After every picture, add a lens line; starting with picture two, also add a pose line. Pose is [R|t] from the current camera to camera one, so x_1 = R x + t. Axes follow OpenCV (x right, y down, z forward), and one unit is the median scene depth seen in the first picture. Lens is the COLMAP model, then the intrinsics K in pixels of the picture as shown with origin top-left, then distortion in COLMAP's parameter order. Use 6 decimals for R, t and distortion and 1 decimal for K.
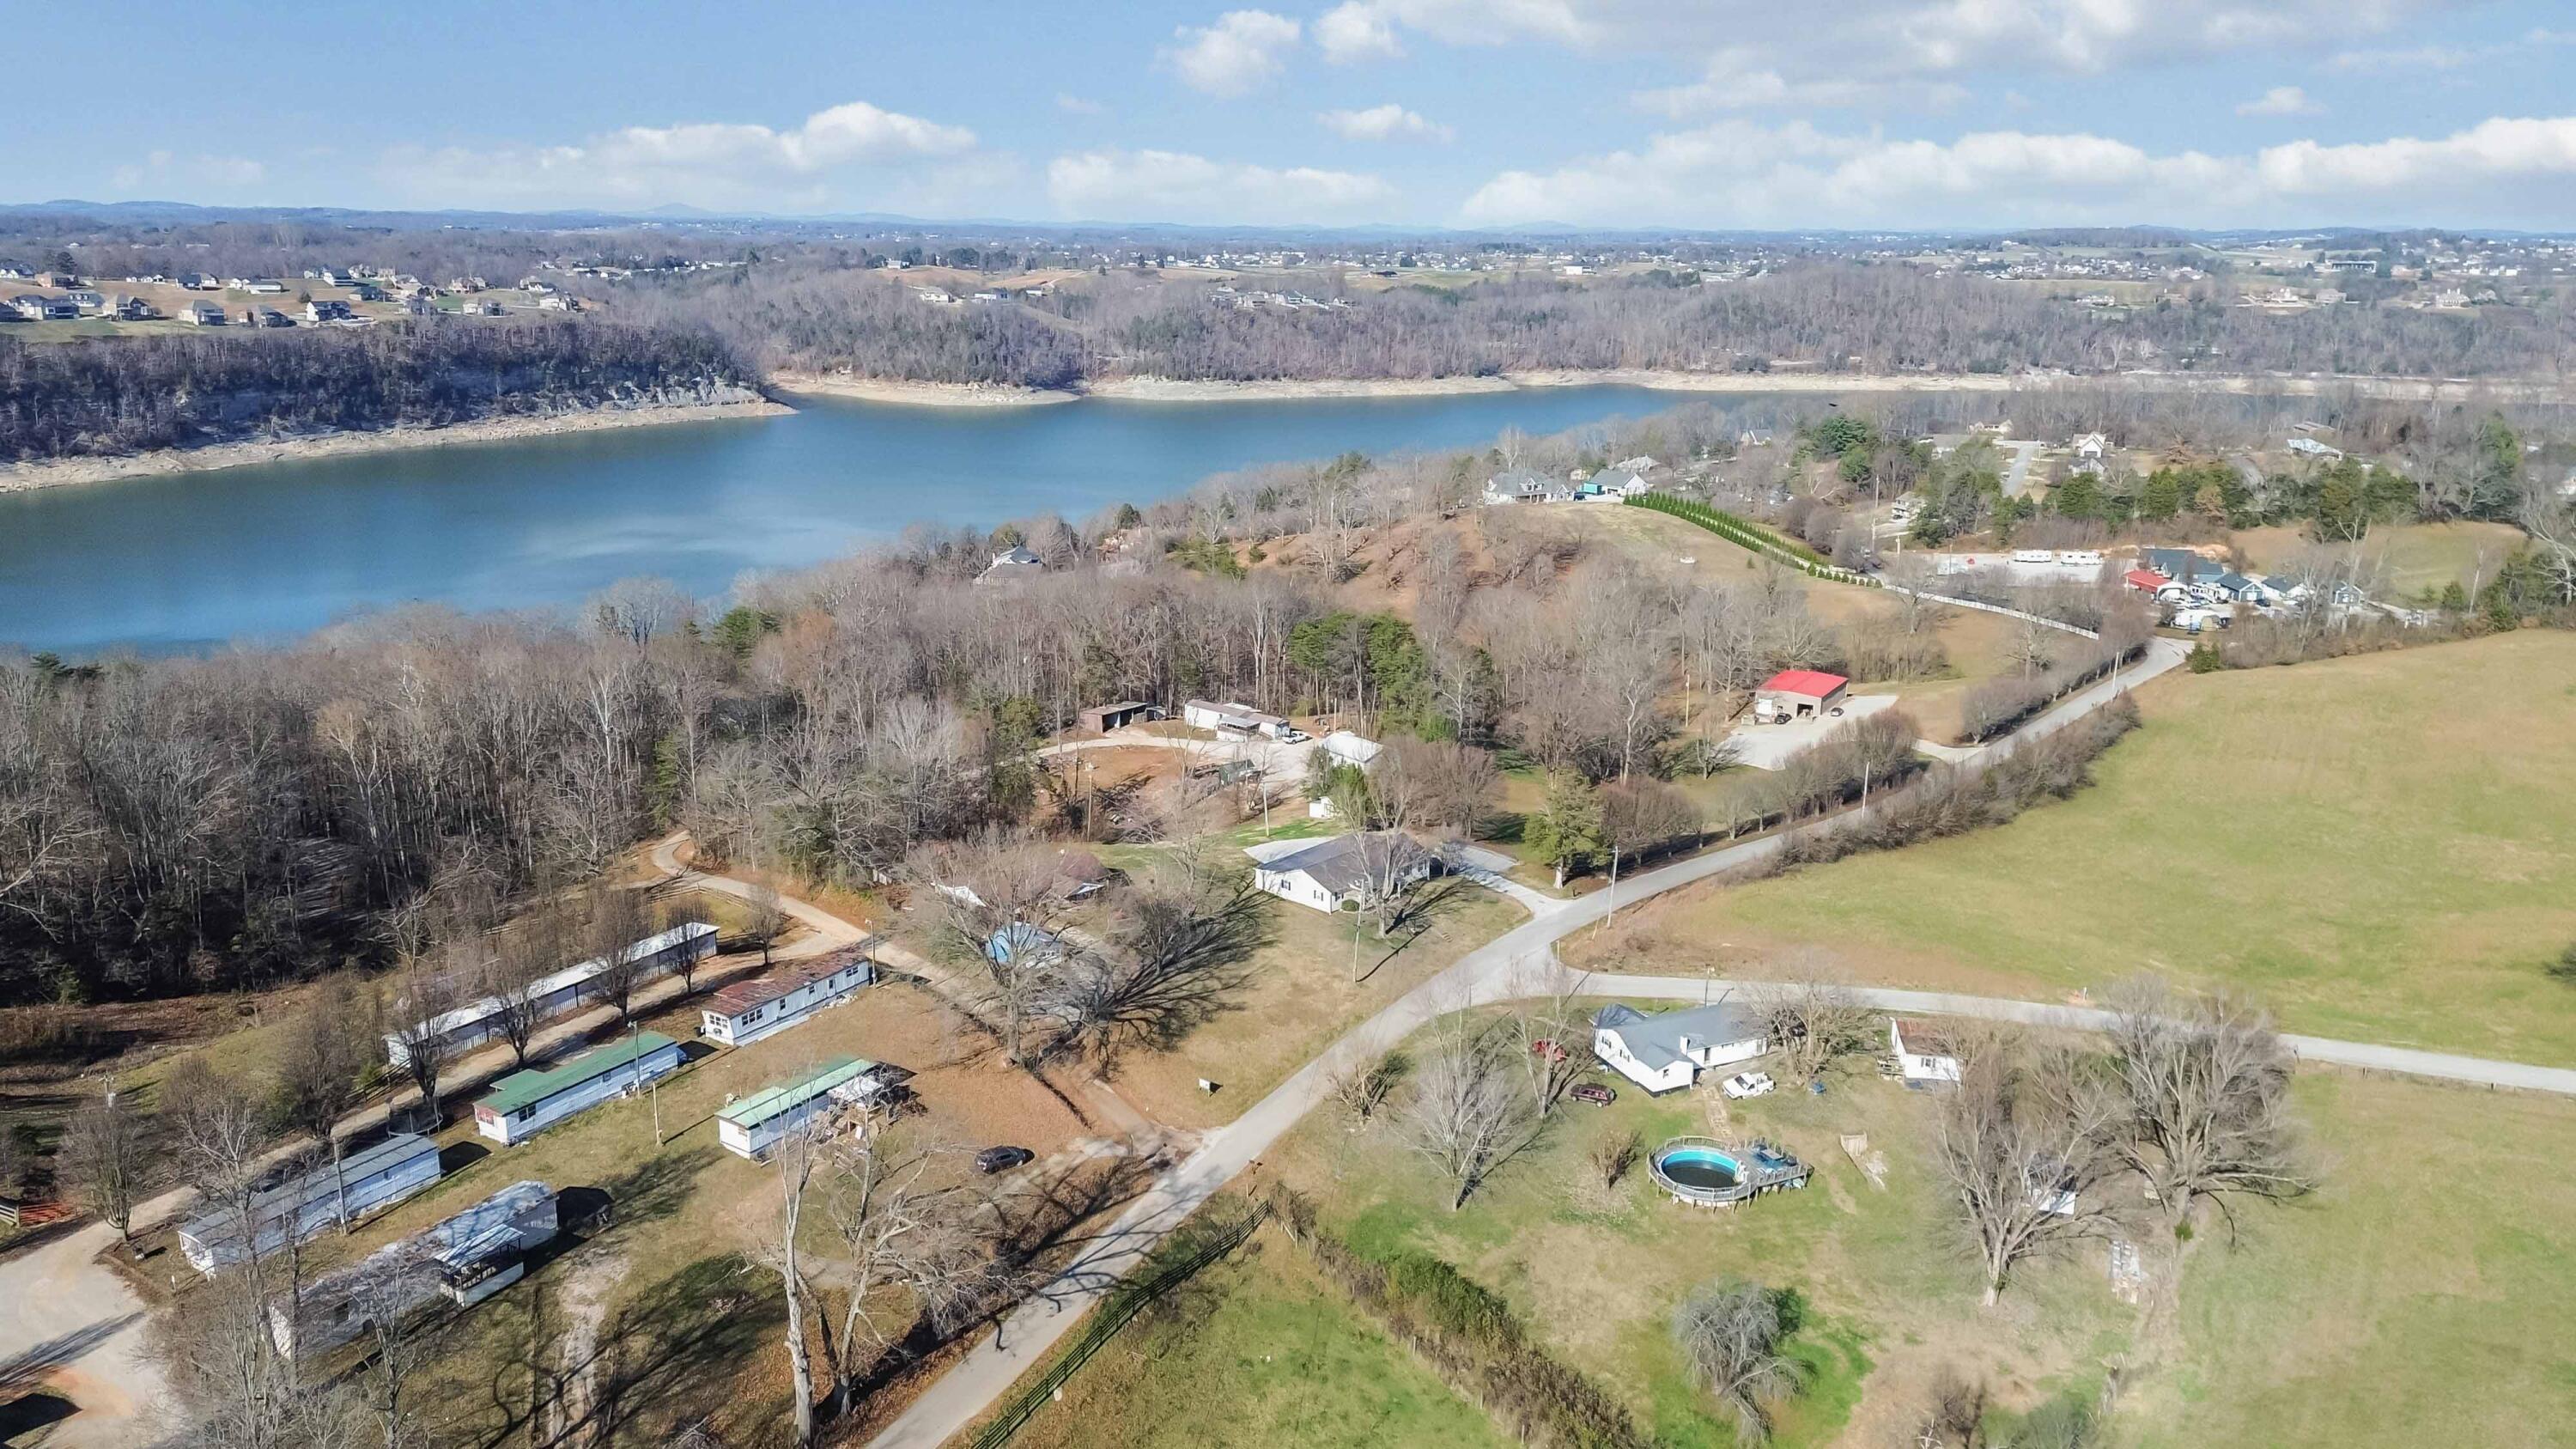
lens RADIAL K [[1809.4, 0, 1288.0], [0, 1809.4, 724.5], [0, 0, 1]] dist [0.071306, -0.058274]
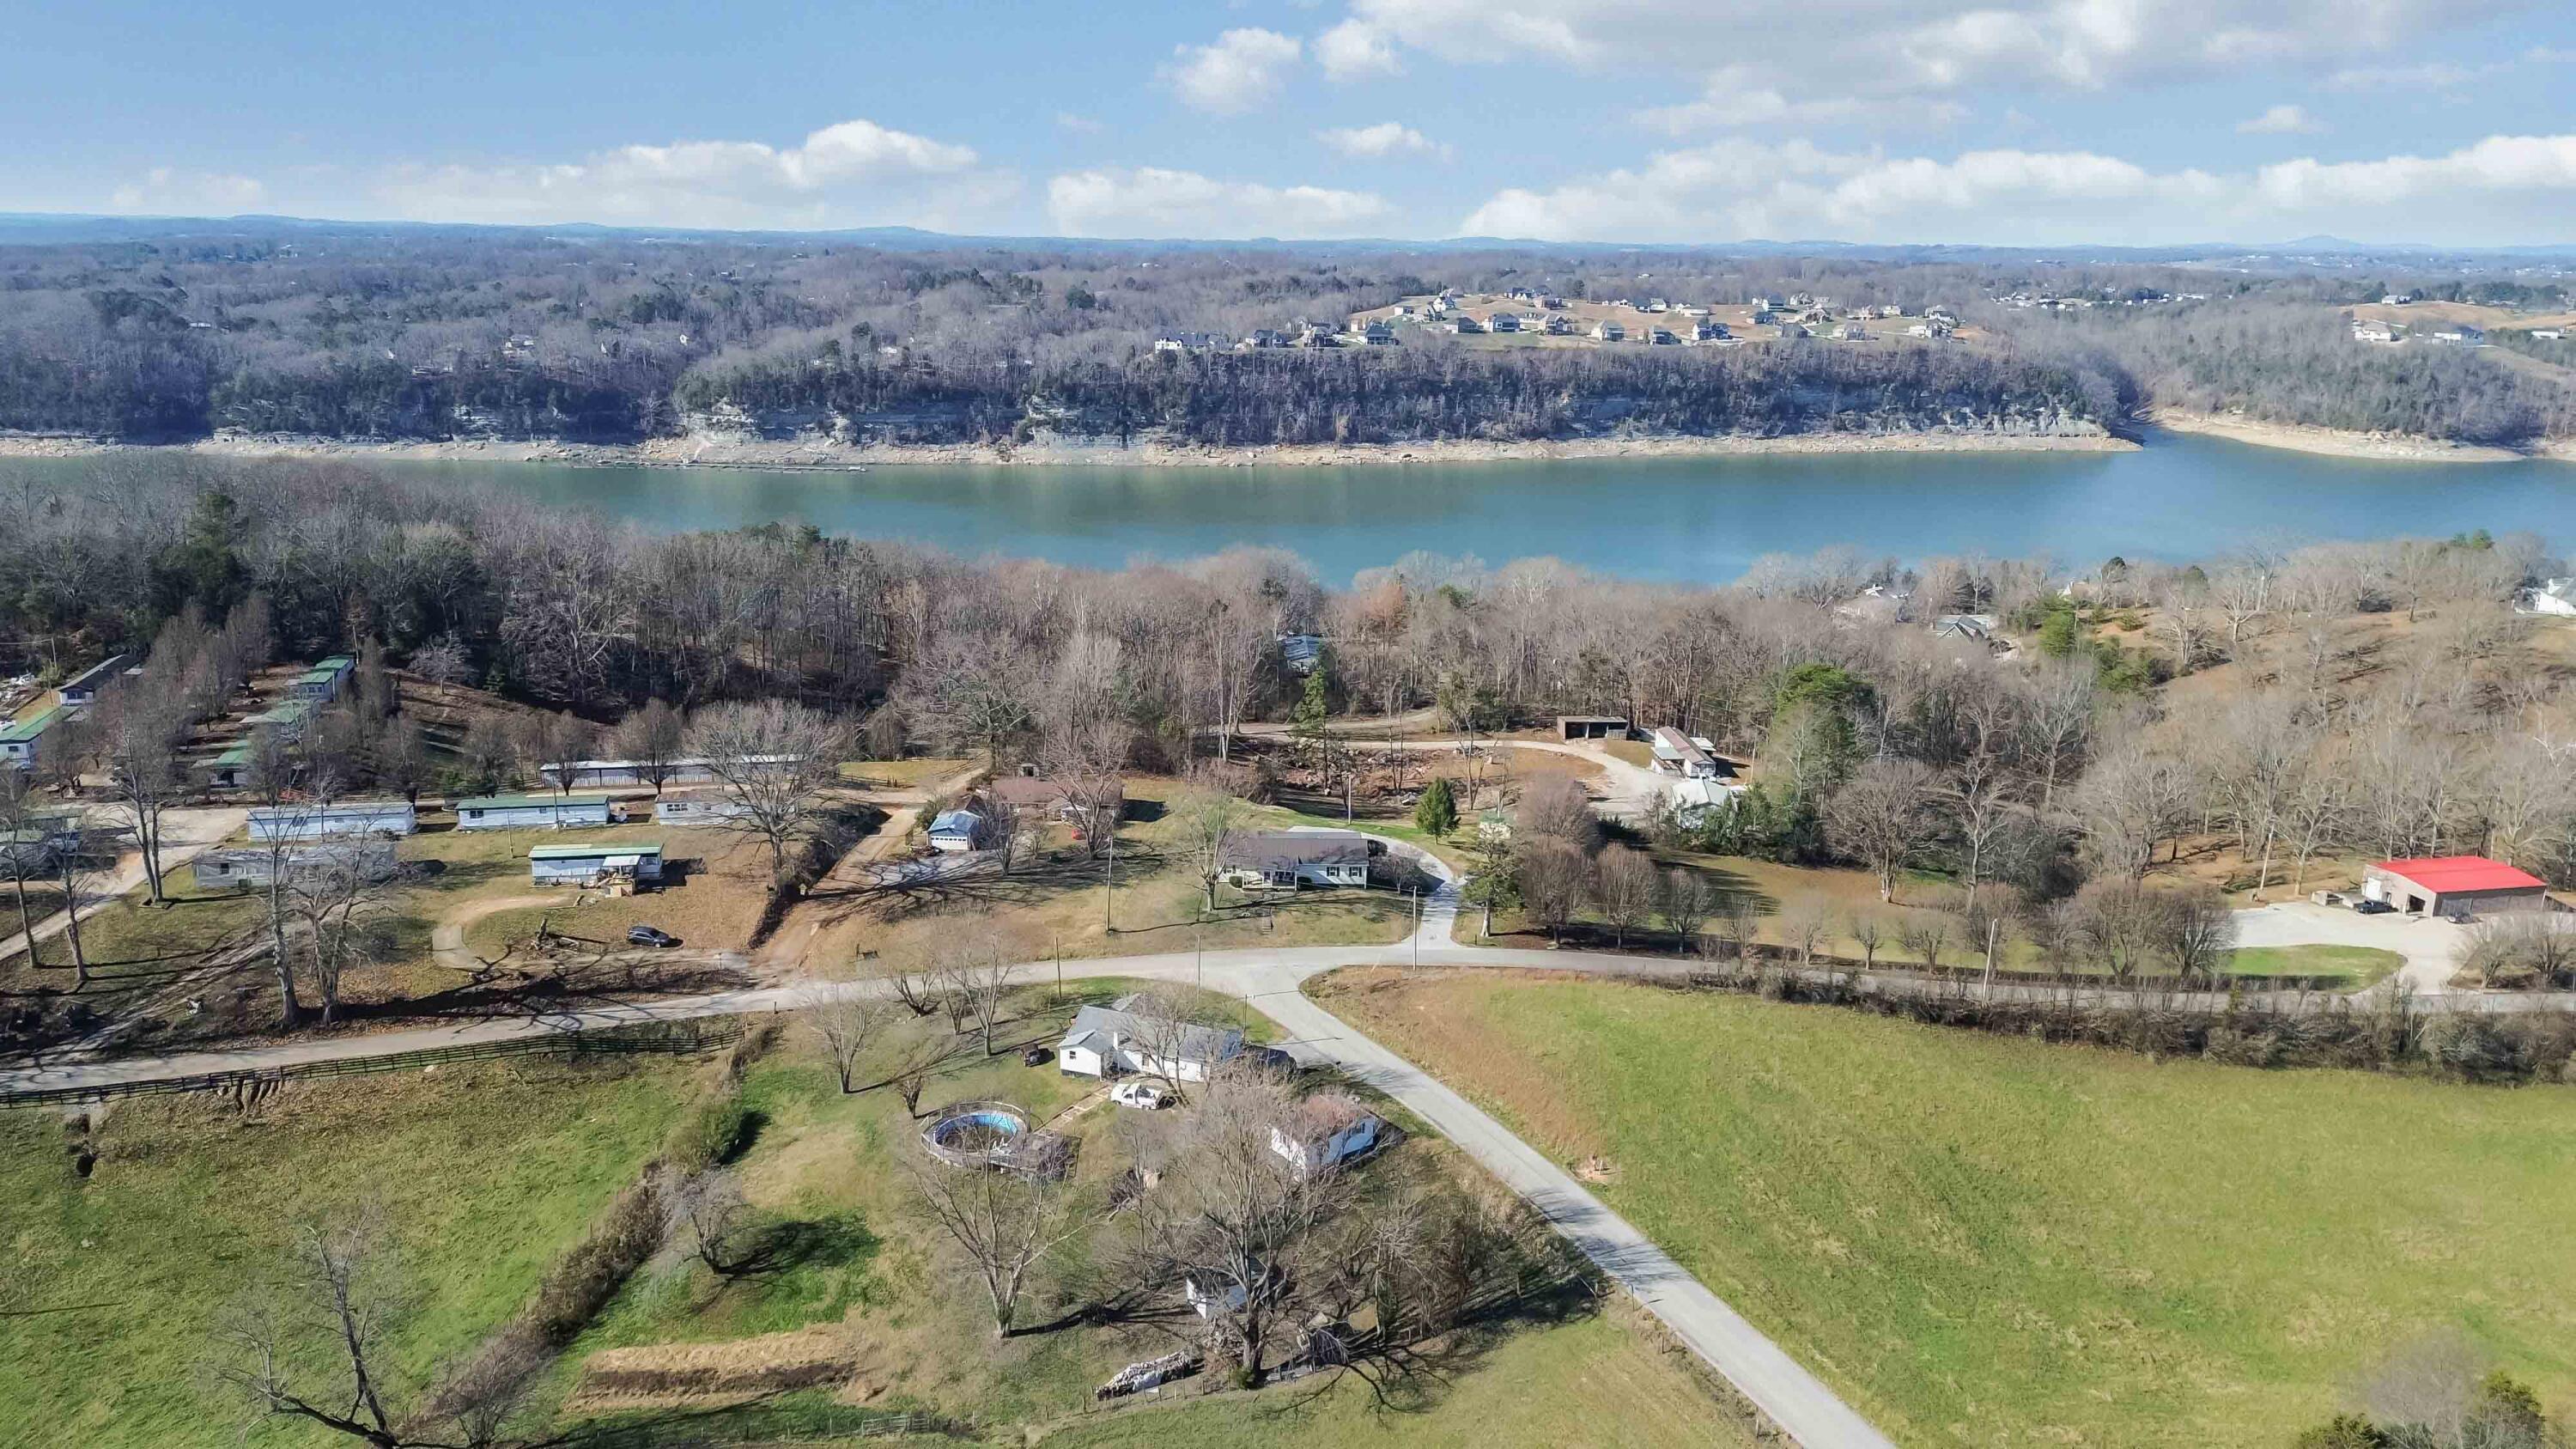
lens RADIAL K [[1790.6, 0, 1288.0], [0, 1790.6, 724.5], [0, 0, 1]] dist [0.003004, -0.001348]
pose [[0.683220, 0.184674, -0.706474, 0.150203], [-0.193612, 0.978678, 0.068590, -0.012719], [0.704077, 0.089920, 0.704408, 0.058910]]
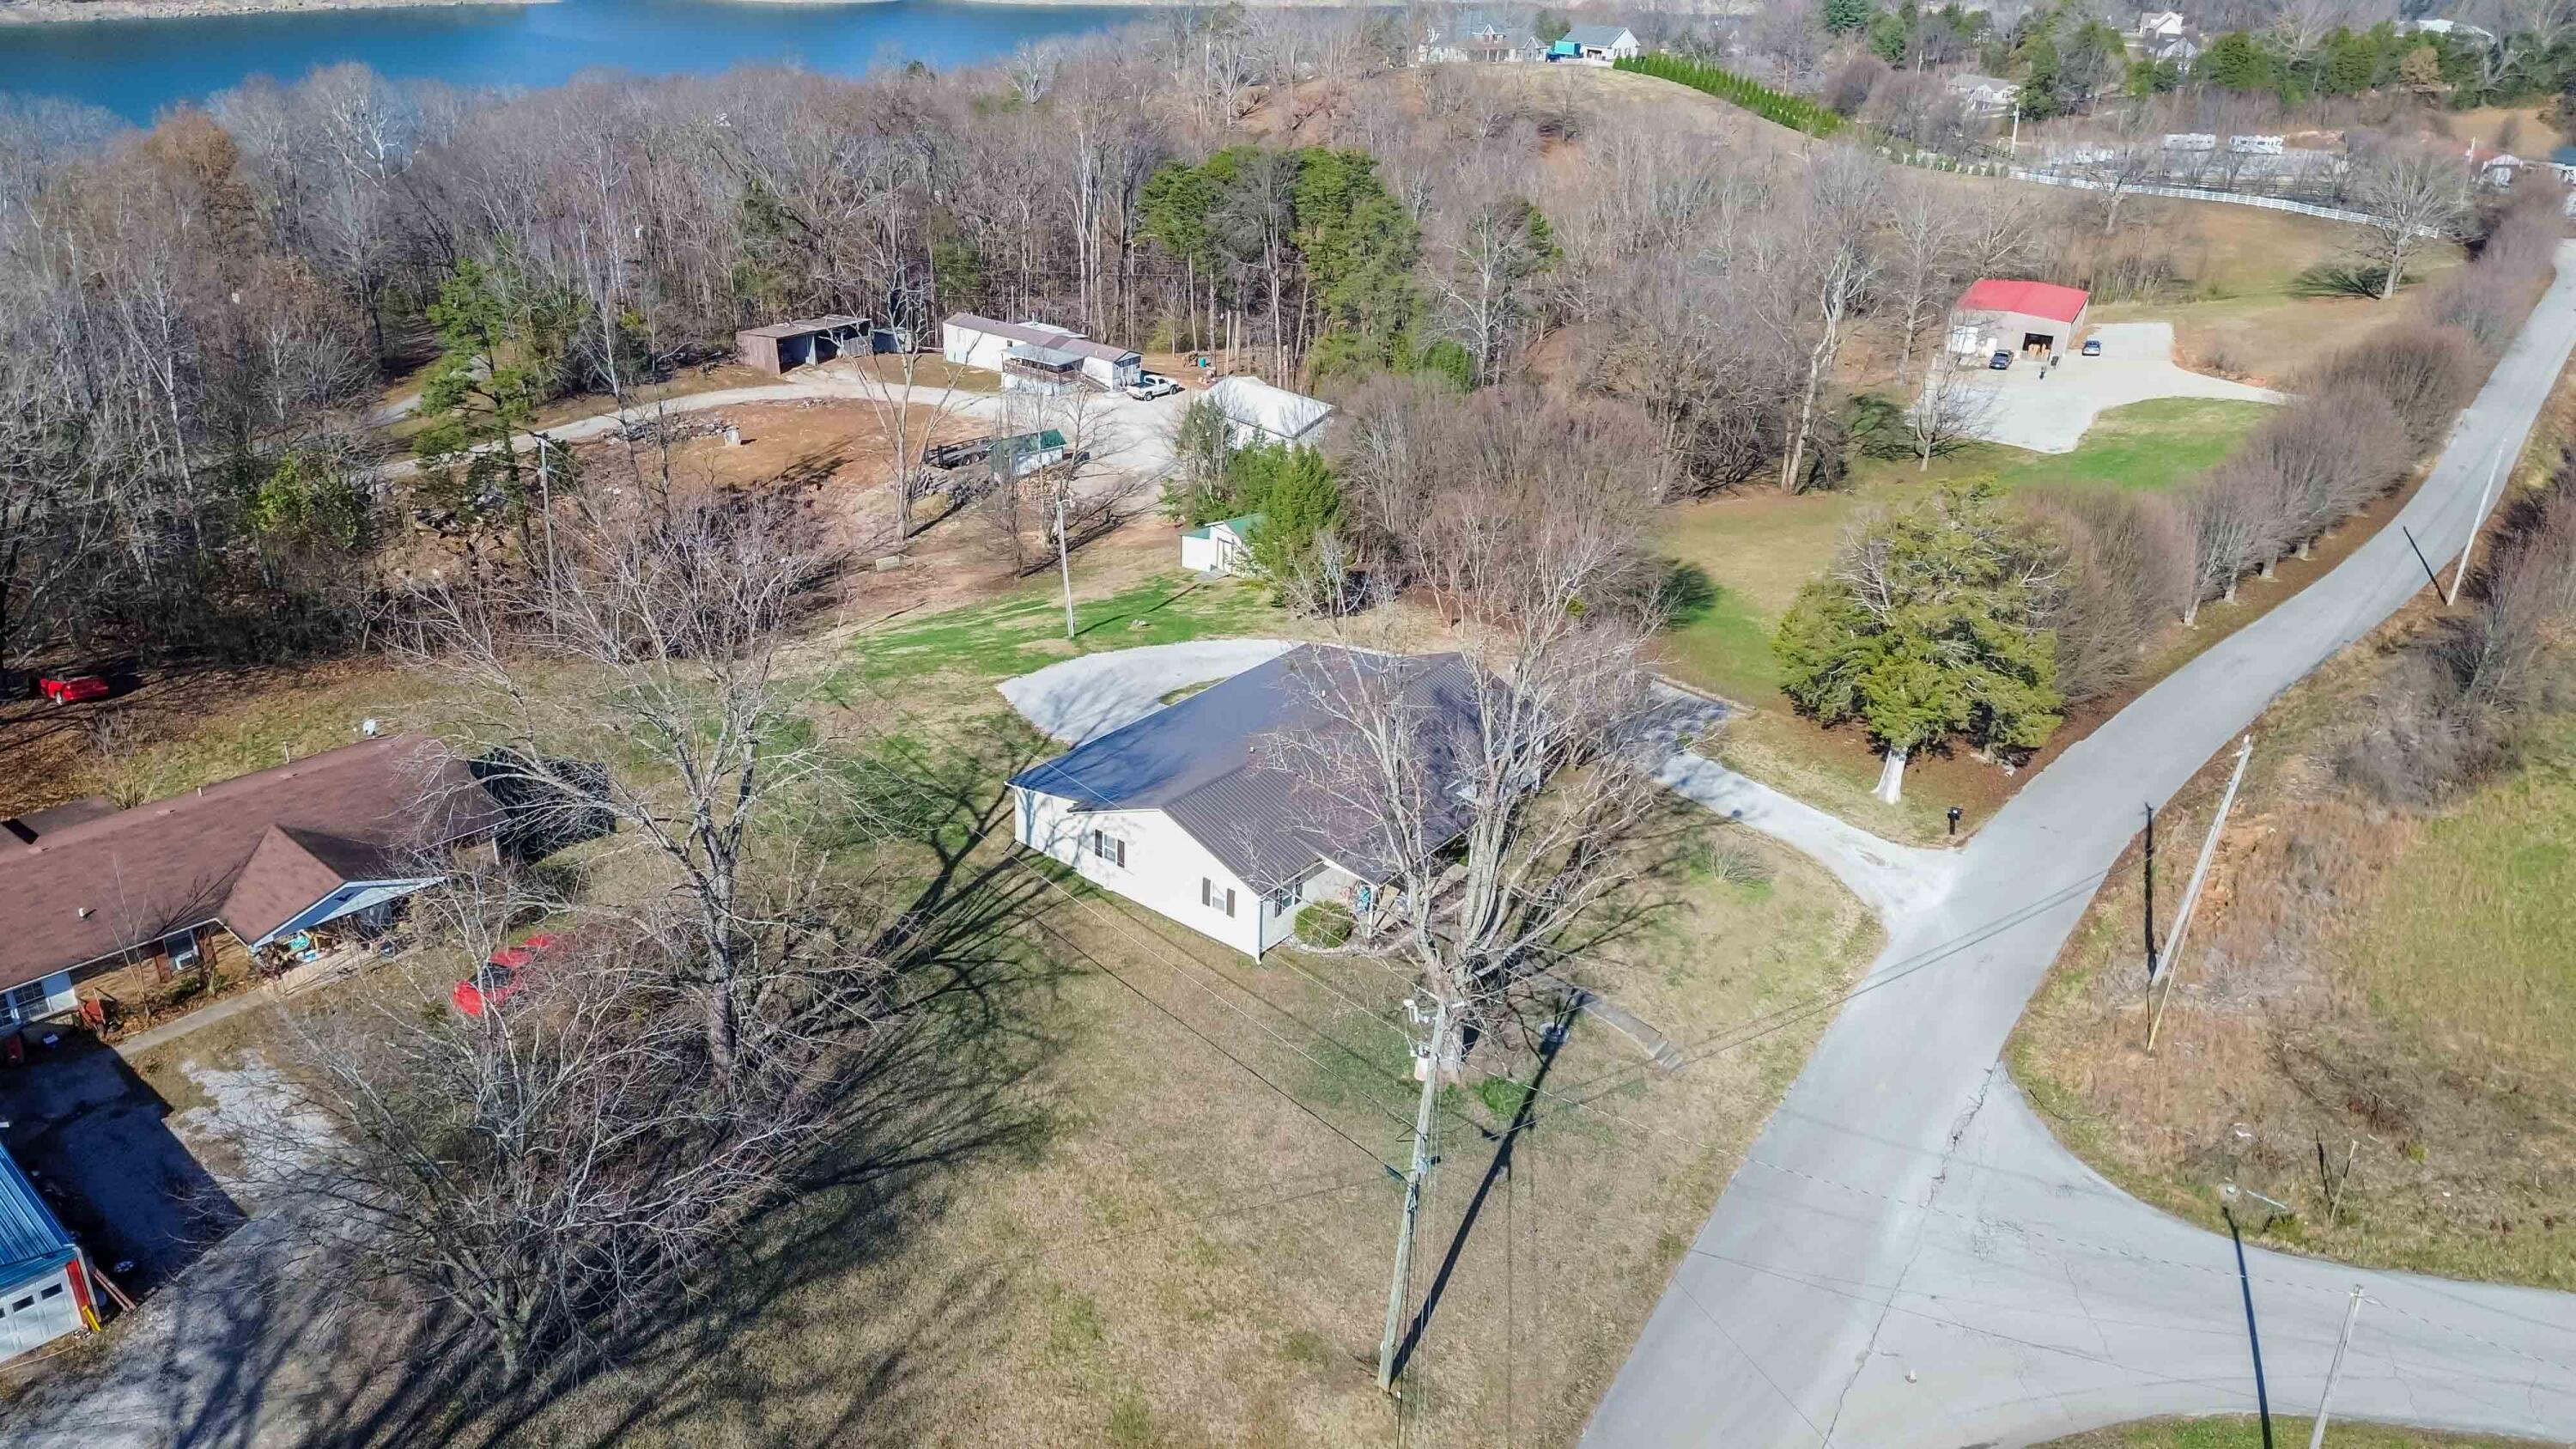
lens RADIAL K [[1809.4, 0, 1288.0], [0, 1809.4, 724.5], [0, 0, 1]] dist [0.071306, -0.058274]
pose [[0.997281, -0.005583, 0.073481, 0.001340], [-0.007651, 0.983893, 0.178595, 0.002774], [-0.073295, -0.178672, 0.981175, 0.140216]]
